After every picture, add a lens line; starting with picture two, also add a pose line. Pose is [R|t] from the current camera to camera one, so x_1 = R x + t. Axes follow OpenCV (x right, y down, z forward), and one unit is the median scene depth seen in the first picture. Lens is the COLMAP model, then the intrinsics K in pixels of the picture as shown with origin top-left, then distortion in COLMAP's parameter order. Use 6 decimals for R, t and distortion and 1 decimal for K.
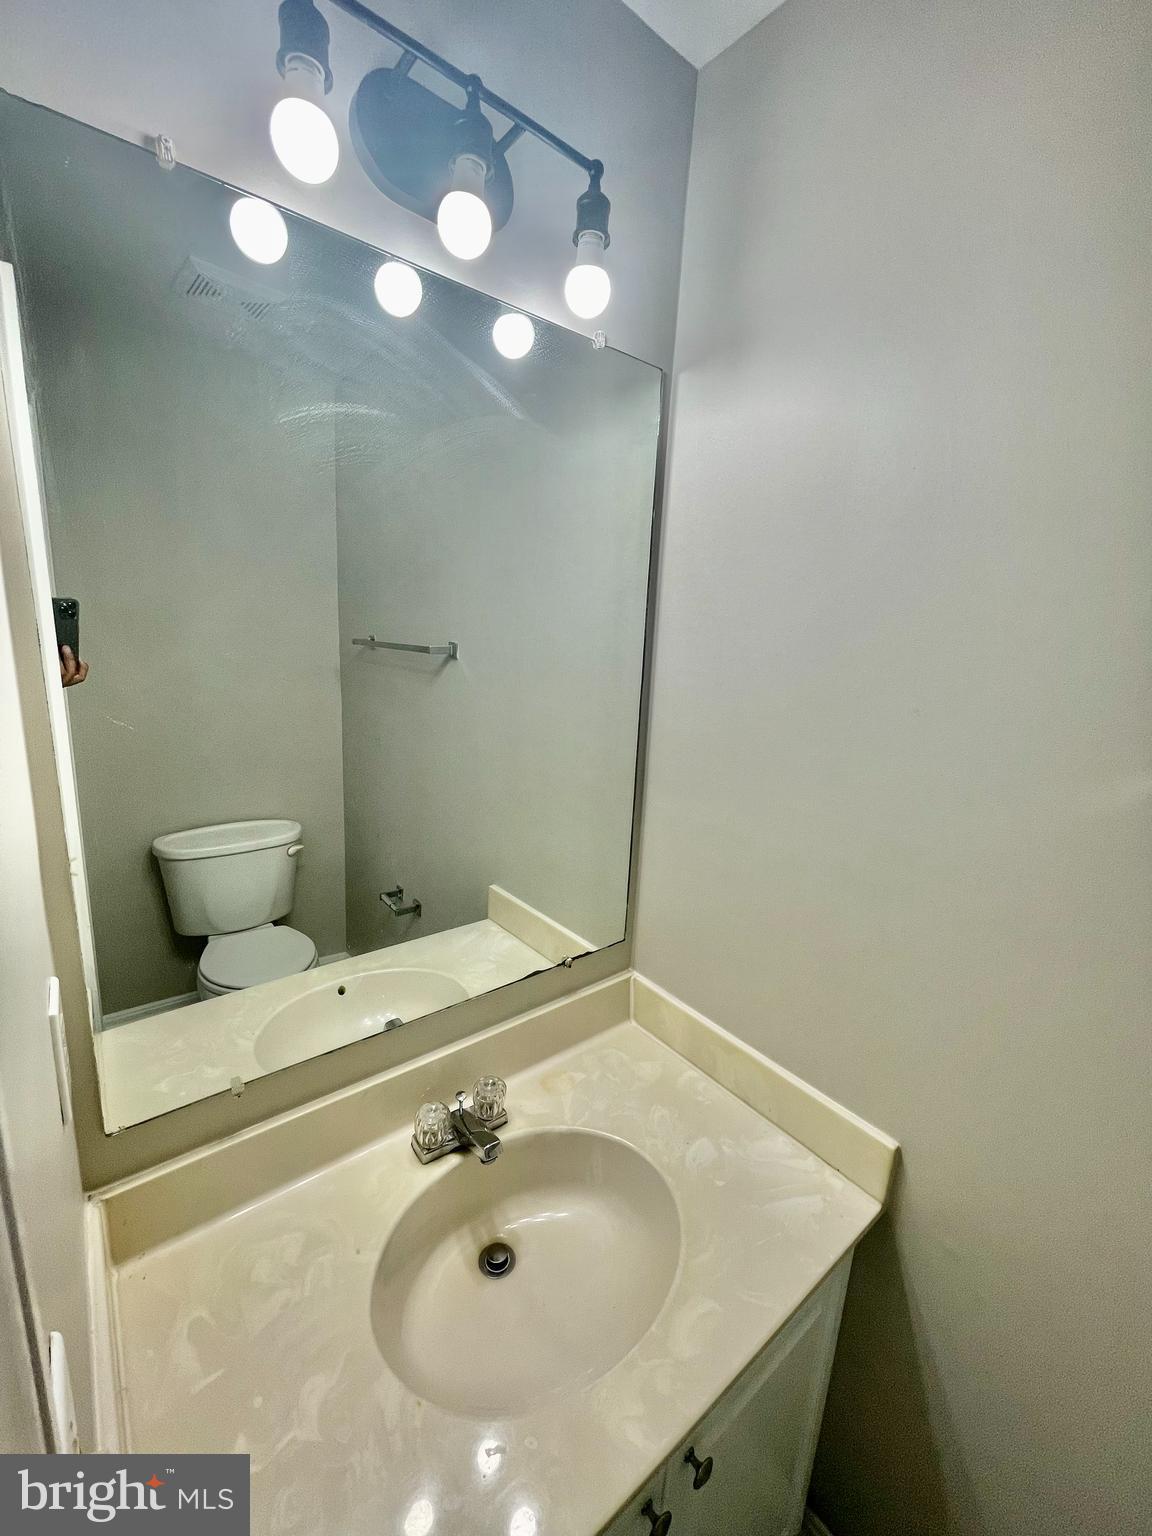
lens RADIAL K [[618.7, 0, 576.0], [0, 618.7, 768.0], [0, 0, 1]] dist [0.000530, -0.000258]
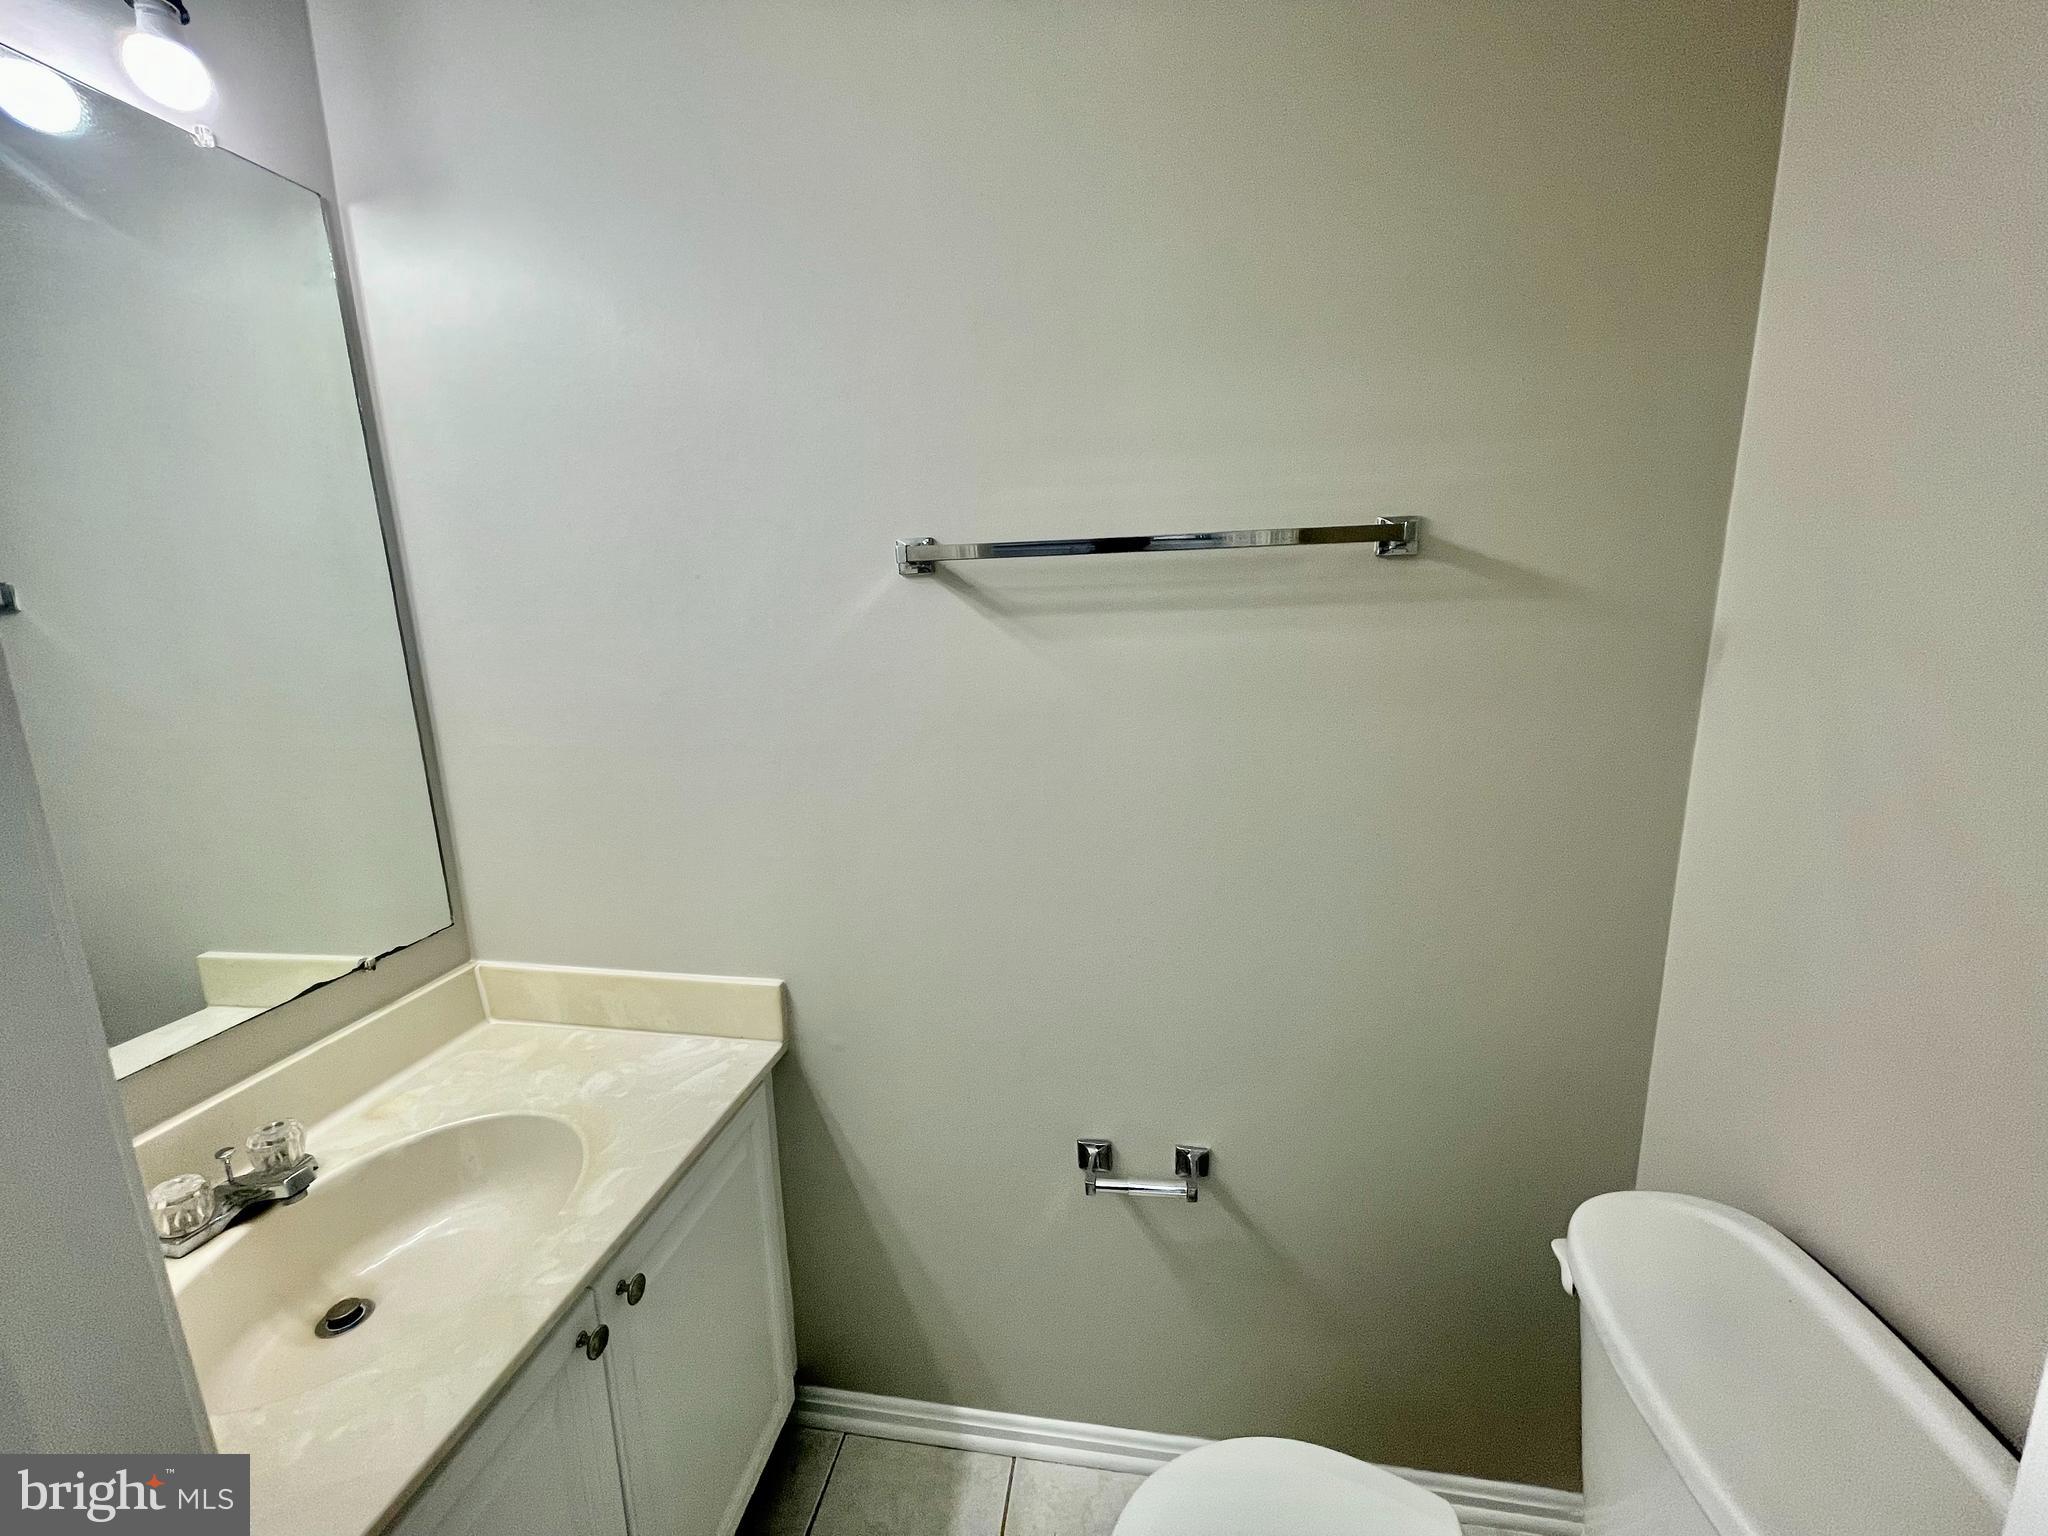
lens RADIAL K [[824.9, 0, 1019.6], [0, 824.9, 775.6], [0, 0, 1]] dist [0.000530, -0.000258]
pose [[0.749582, -0.200732, 0.630741, -0.007927], [0.197767, 0.977299, 0.075994, 0.198416], [-0.631677, 0.067776, 0.772264, -0.361192]]
